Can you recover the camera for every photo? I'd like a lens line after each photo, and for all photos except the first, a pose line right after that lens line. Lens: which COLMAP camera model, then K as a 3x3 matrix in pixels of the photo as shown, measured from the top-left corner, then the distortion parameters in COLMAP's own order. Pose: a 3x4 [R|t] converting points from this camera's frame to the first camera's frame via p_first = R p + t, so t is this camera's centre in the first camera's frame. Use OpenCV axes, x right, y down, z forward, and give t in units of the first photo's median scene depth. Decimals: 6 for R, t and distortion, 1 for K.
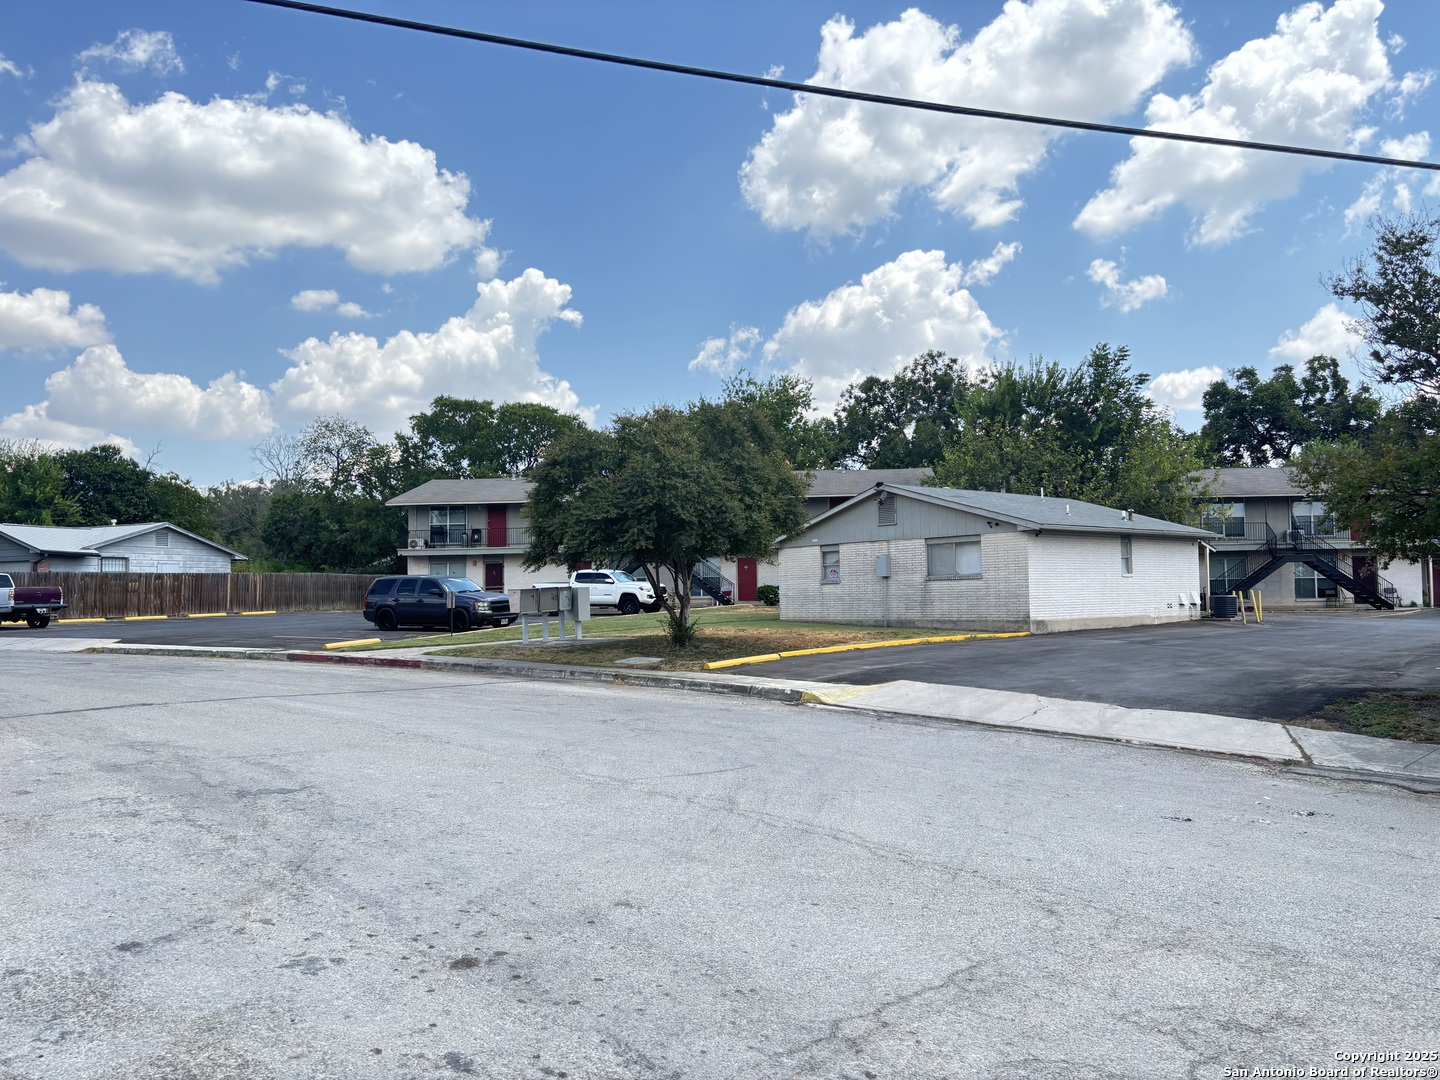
lens RADIAL K [[1063.7, 0, 740.8], [0, 1063.7, 532.9], [0, 0, 1]] dist [0.053672, -0.070832]
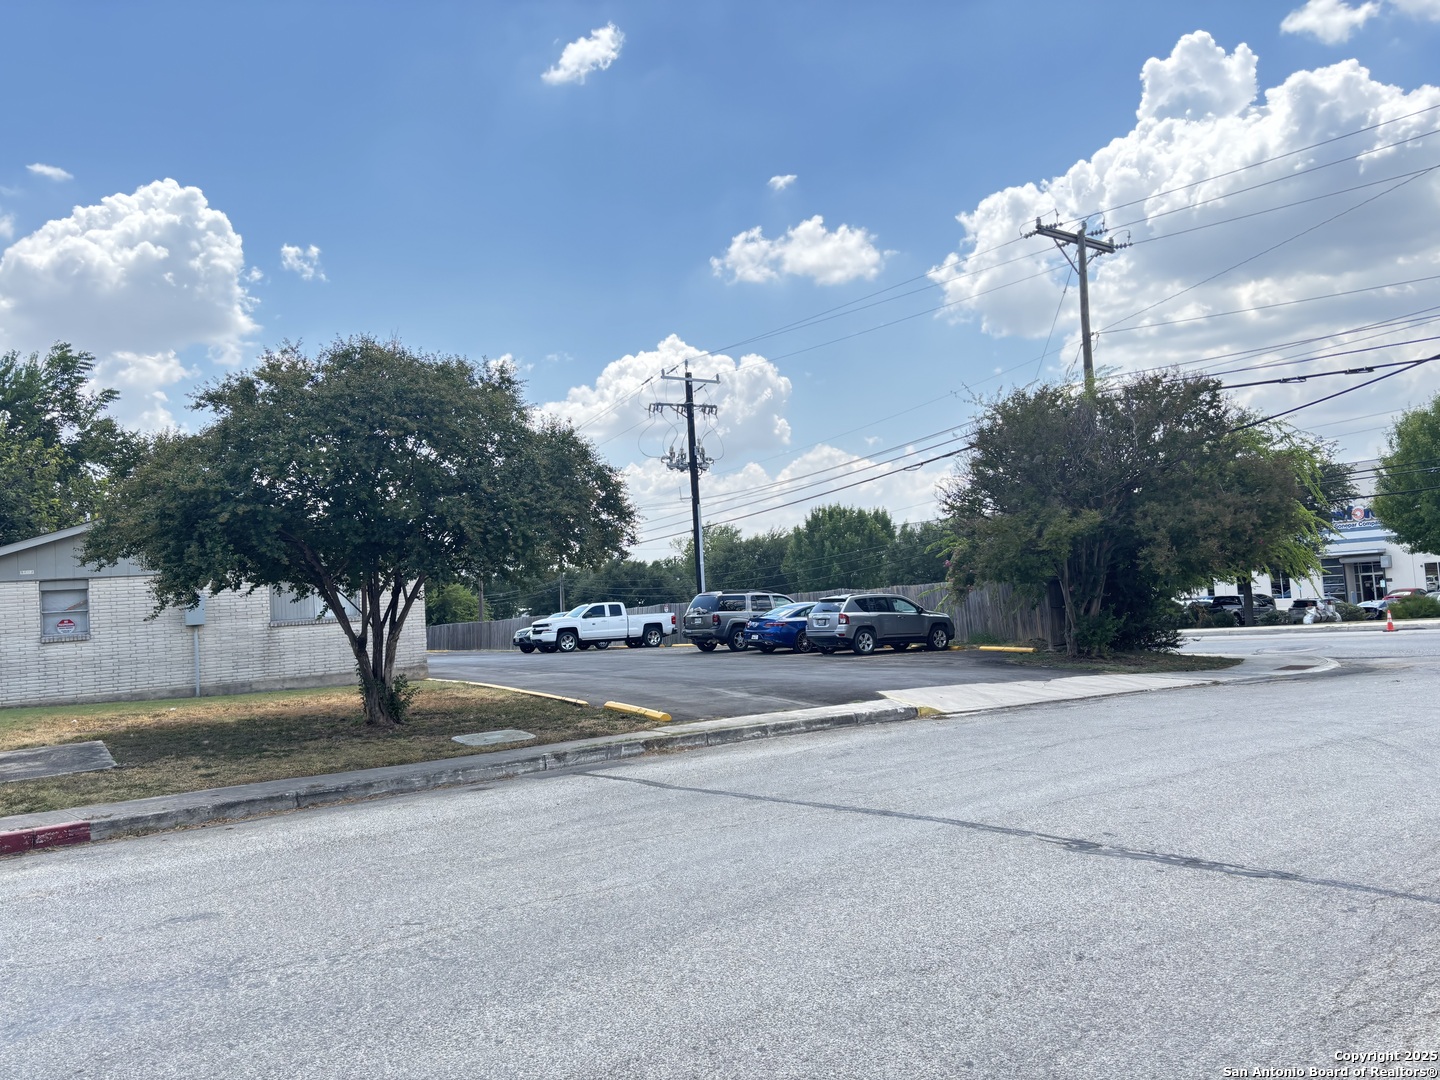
lens RADIAL K [[1073.5, 0, 728.8], [0, 1073.5, 528.8], [0, 0, 1]] dist [0.054943, -0.081810]
pose [[0.170624, 0.069245, 0.982900, -0.516861], [0.001610, 0.997507, -0.070554, 0.029060], [-0.985335, 0.013620, 0.170087, 0.534982]]
